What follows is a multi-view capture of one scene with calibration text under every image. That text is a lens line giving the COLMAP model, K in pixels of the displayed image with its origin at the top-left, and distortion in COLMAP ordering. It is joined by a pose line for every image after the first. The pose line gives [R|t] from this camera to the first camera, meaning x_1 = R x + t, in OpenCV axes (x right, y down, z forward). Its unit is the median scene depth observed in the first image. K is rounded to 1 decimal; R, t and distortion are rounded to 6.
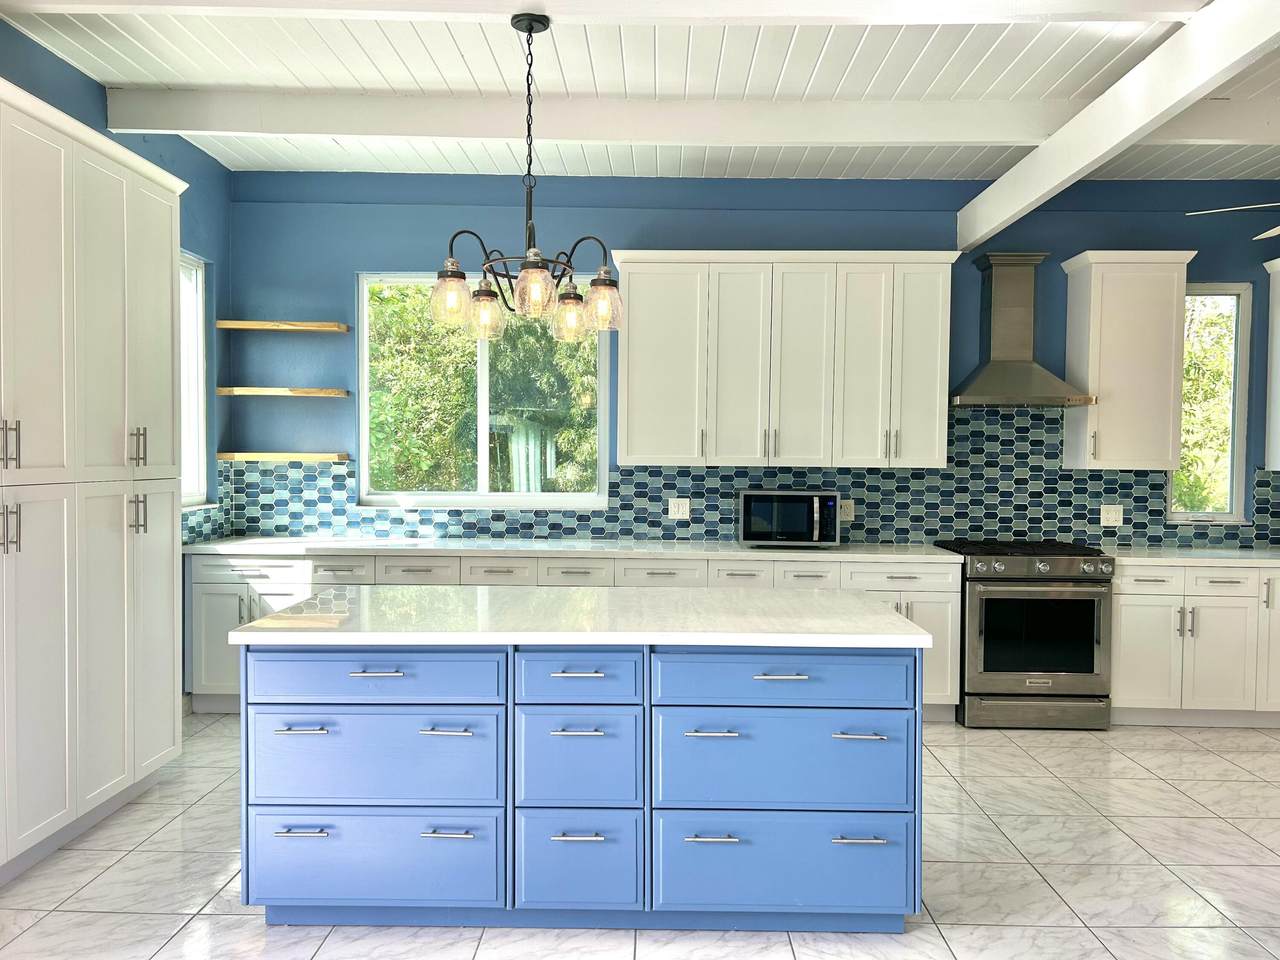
lens RADIAL K [[971.9, 0, 635.6], [0, 971.9, 481.7], [0, 0, 1]] dist [0.051997, -0.037956]
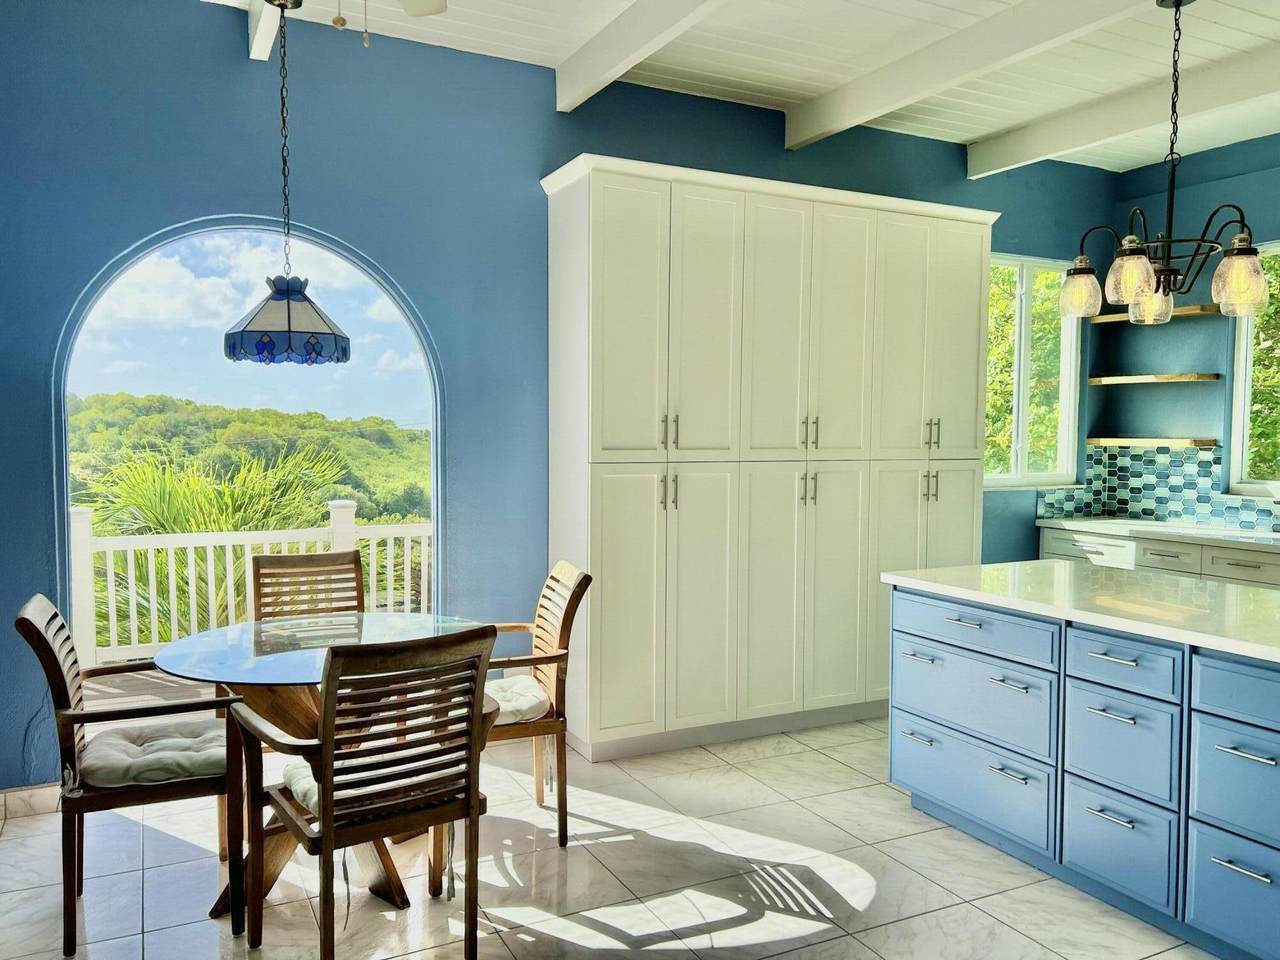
lens RADIAL K [[971.9, 0, 640.8], [0, 971.9, 482.1], [0, 0, 1]] dist [0.051997, -0.037956]
pose [[0.474380, 0.043079, -0.879266, 0.302677], [-0.029264, 0.999022, 0.033158, -0.002211], [0.879834, 0.010002, 0.475176, 0.041412]]
